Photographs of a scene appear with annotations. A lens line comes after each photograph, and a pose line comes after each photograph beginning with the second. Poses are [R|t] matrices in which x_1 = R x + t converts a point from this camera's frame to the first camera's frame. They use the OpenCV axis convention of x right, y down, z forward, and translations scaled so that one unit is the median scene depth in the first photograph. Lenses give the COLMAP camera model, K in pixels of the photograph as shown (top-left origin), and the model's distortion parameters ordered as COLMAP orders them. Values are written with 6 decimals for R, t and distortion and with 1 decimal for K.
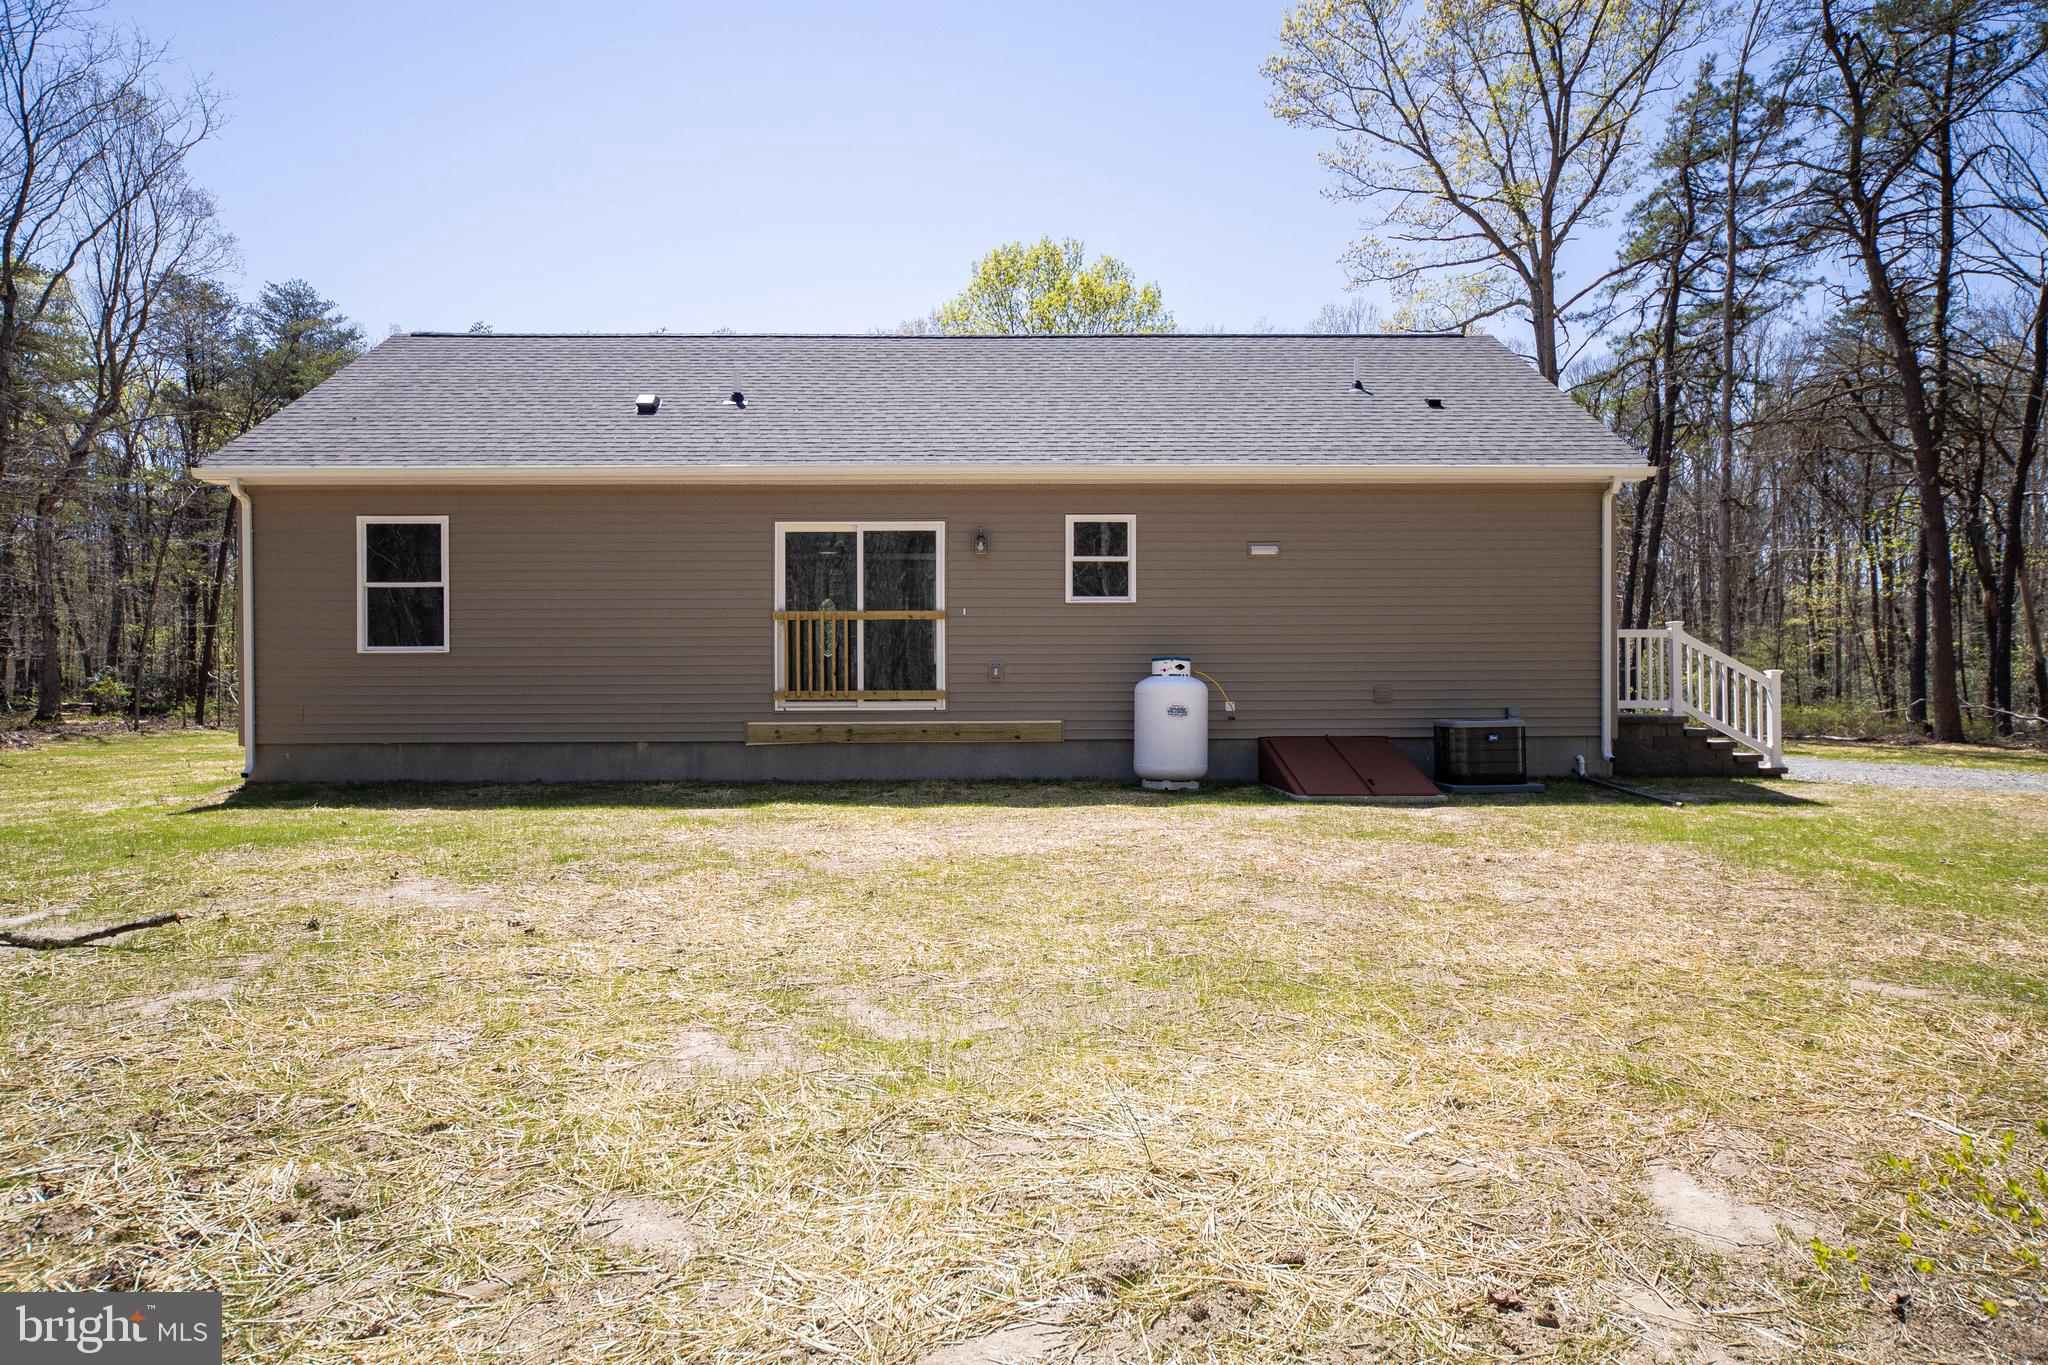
lens RADIAL K [[1281.1, 0, 1024.0], [0, 1281.1, 682.5], [0, 0, 1]] dist [0.016517, -0.001568]
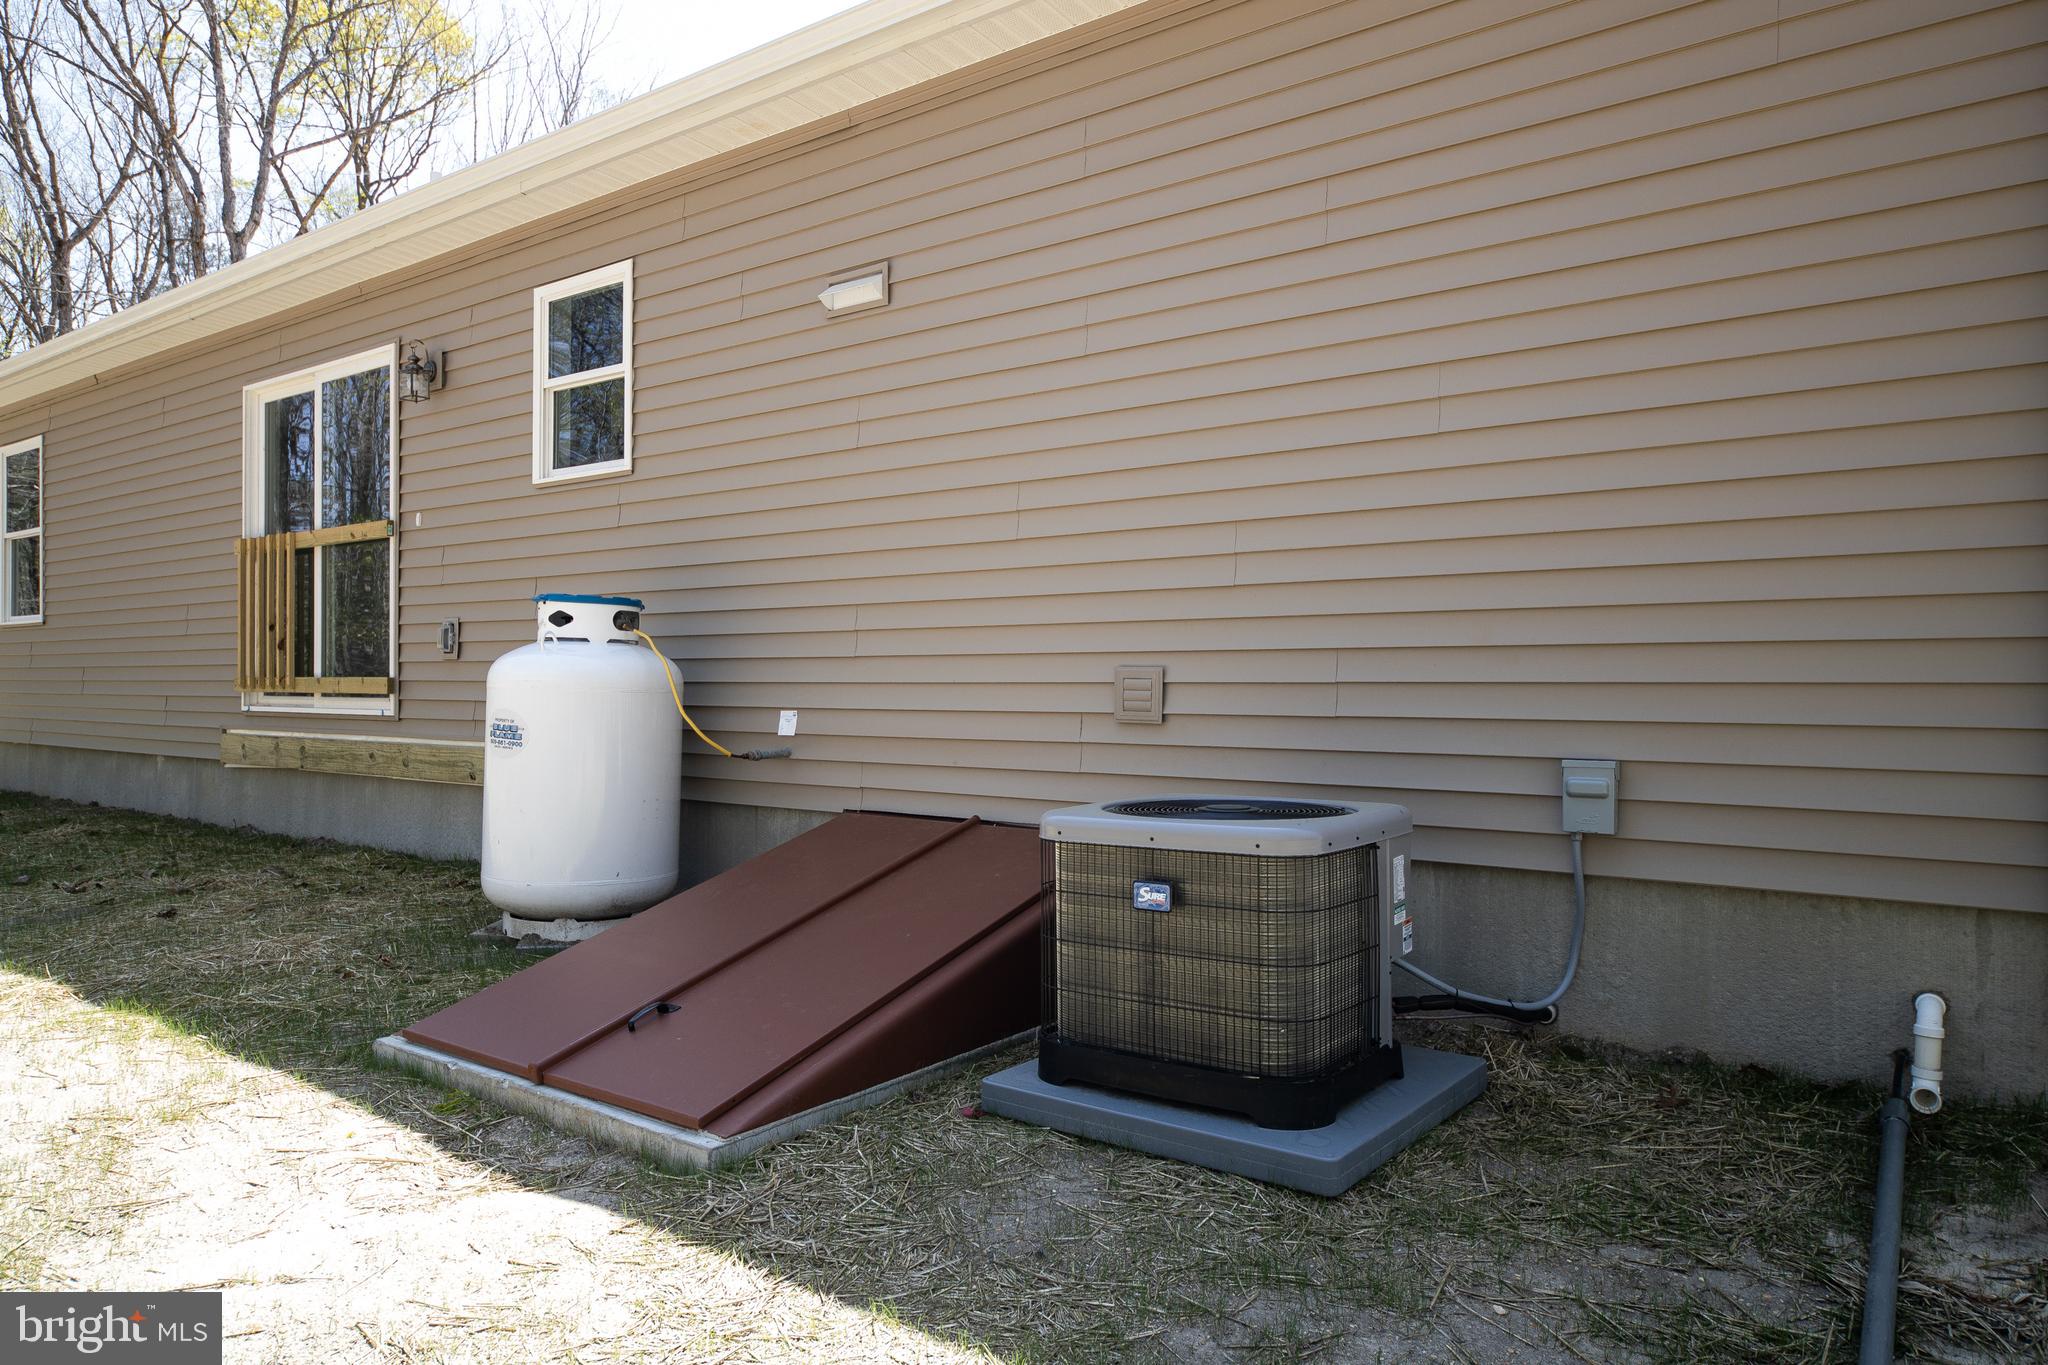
lens RADIAL K [[1281.1, 0, 1024.0], [0, 1281.1, 682.5], [0, 0, 1]] dist [0.016517, -0.001568]
pose [[0.800400, 0.007416, -0.599420, 0.442776], [-0.007672, 0.999968, 0.002127, 0.005275], [0.599417, 0.002896, 0.800432, 0.740294]]
